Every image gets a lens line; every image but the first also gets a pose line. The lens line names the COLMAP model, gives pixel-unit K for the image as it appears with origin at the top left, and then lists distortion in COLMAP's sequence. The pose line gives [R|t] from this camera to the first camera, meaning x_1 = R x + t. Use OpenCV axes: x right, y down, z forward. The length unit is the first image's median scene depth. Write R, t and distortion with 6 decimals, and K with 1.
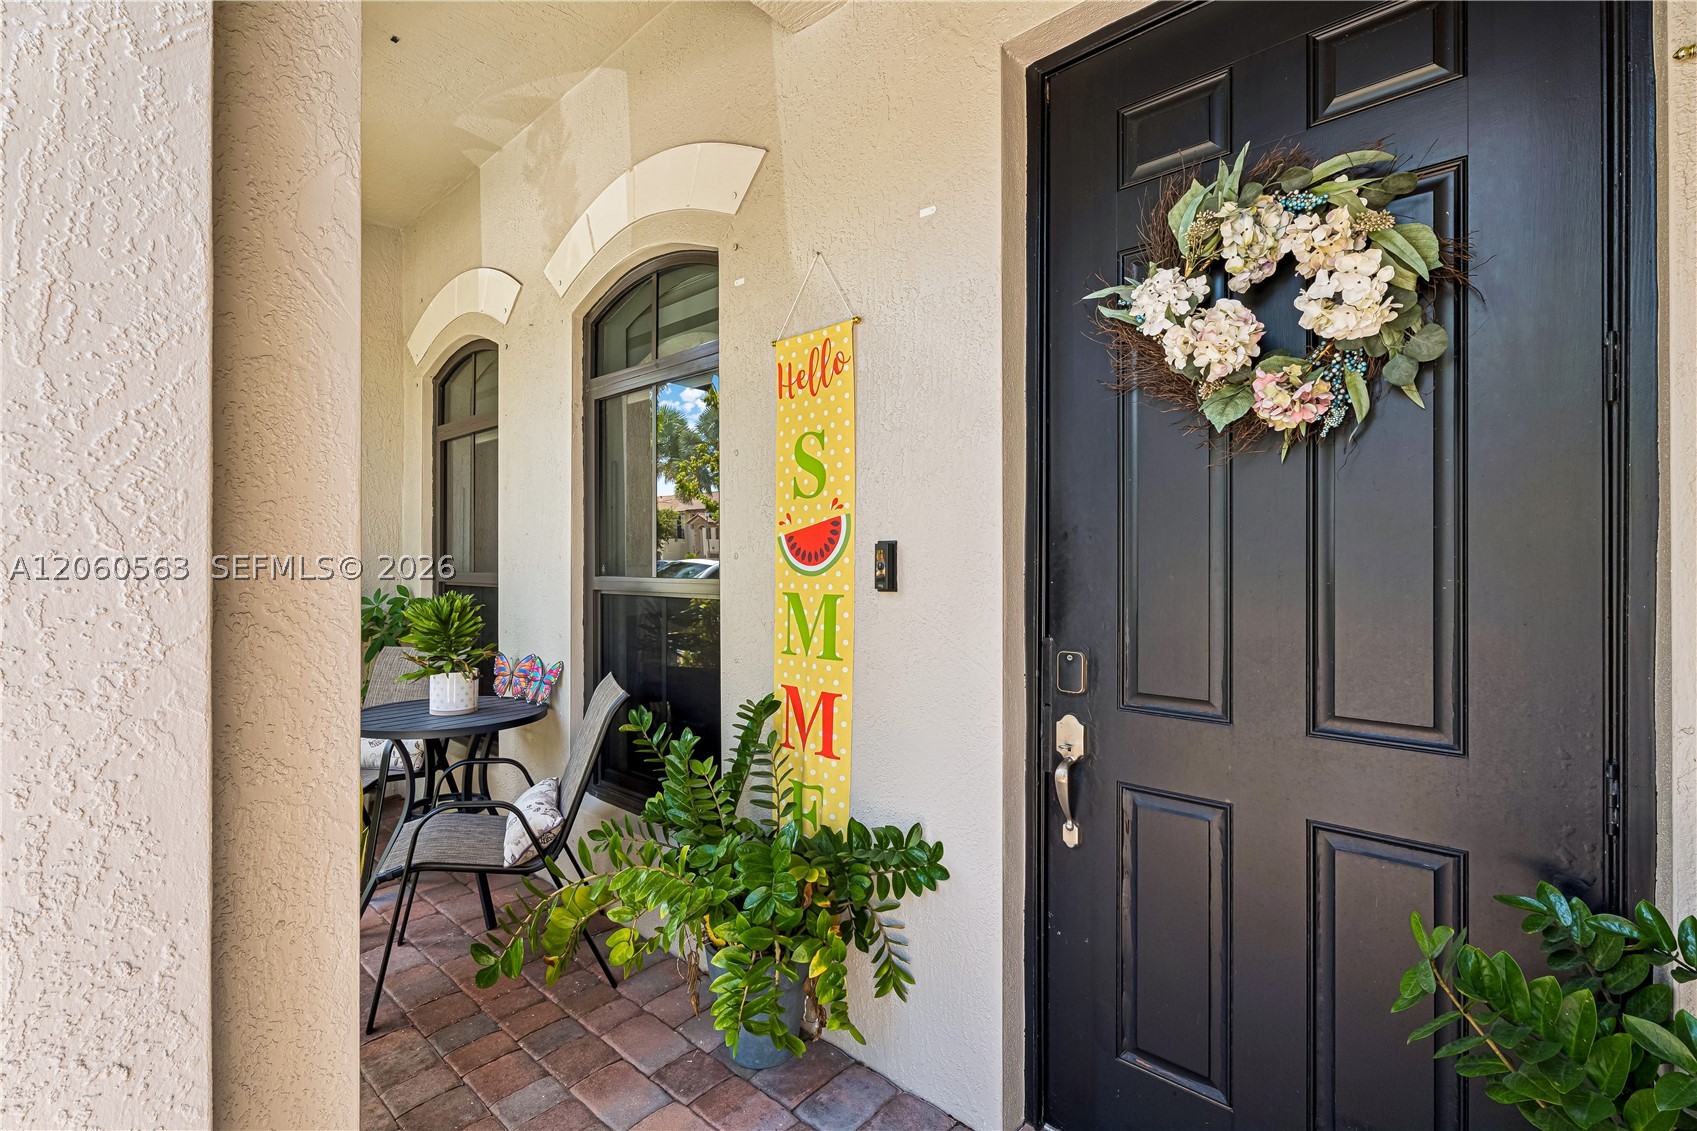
lens RADIAL K [[760.5, 0, 849.9], [0, 760.5, 567.9], [0, 0, 1]] dist [0.006324, -0.002110]
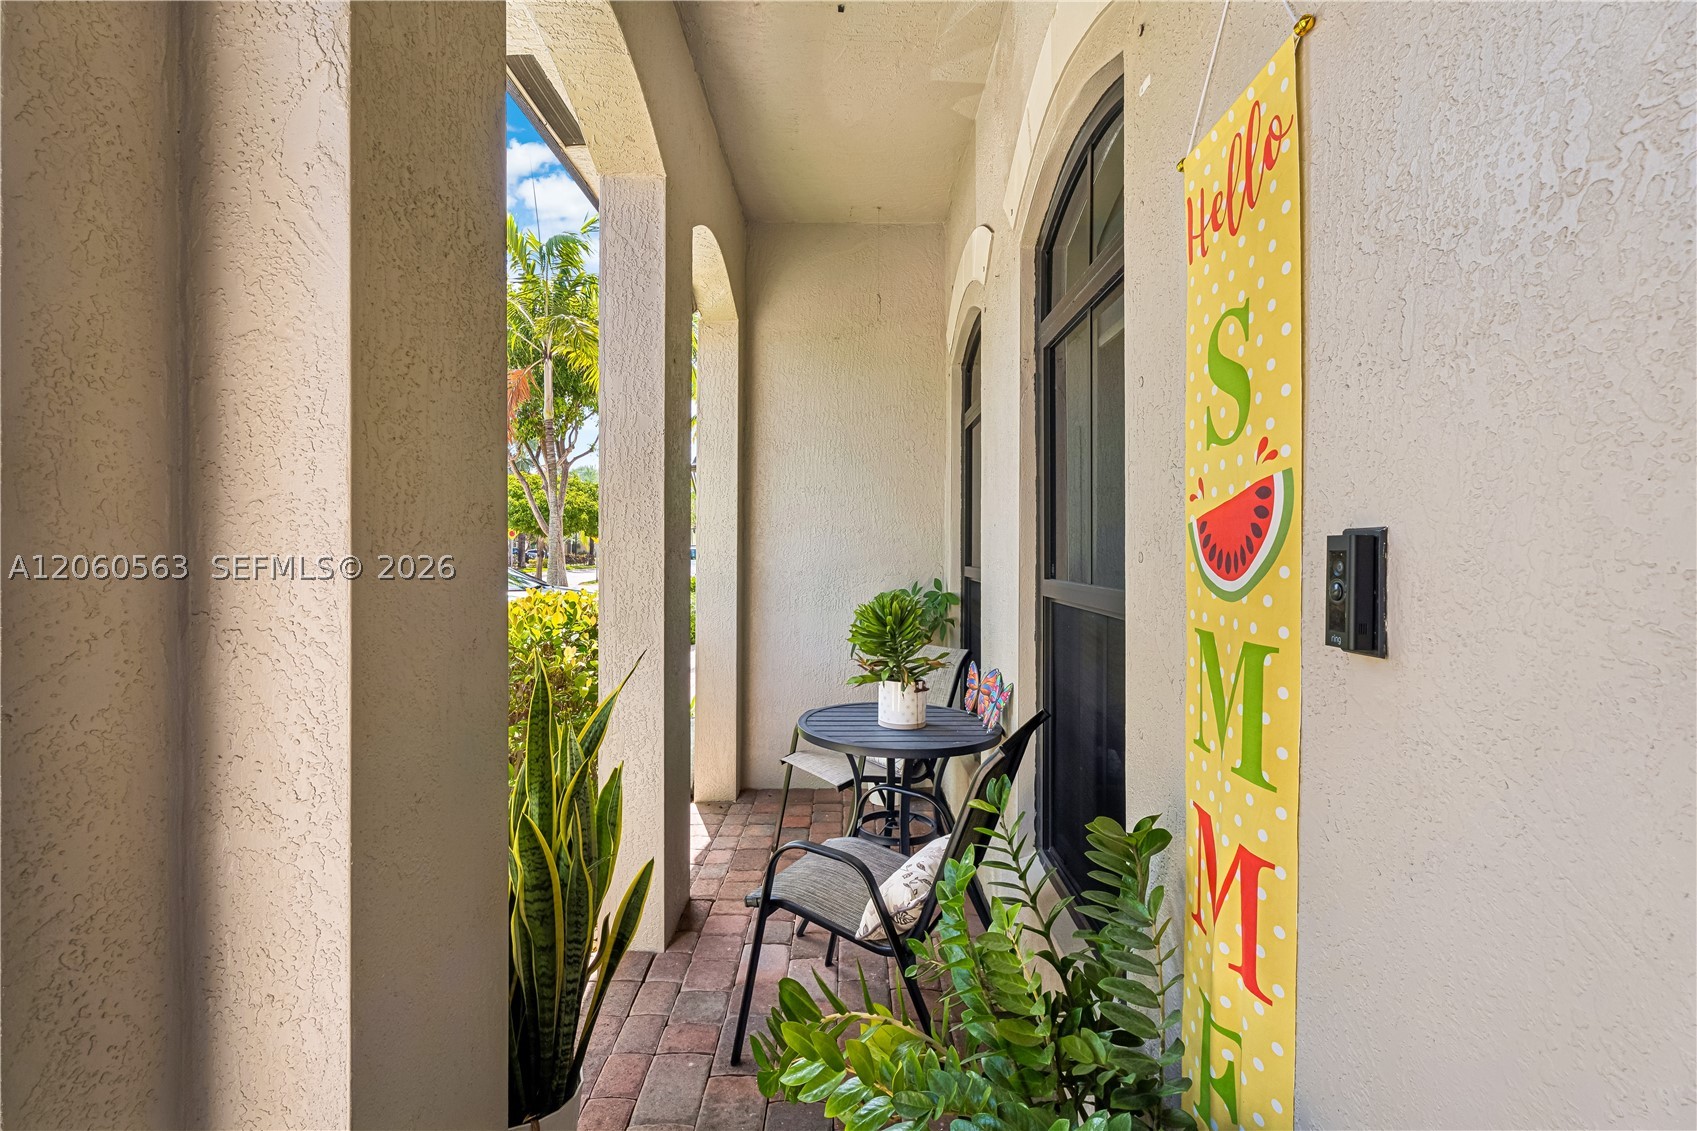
lens RADIAL K [[760.5, 0, 843.2], [0, 760.5, 551.8], [0, 0, 1]] dist [0.006324, -0.002110]
pose [[0.648270, 0.005402, -0.761391, 0.165435], [-0.010270, 0.999946, -0.001649, -0.018186], [0.761341, 0.008889, 0.648291, 0.493027]]
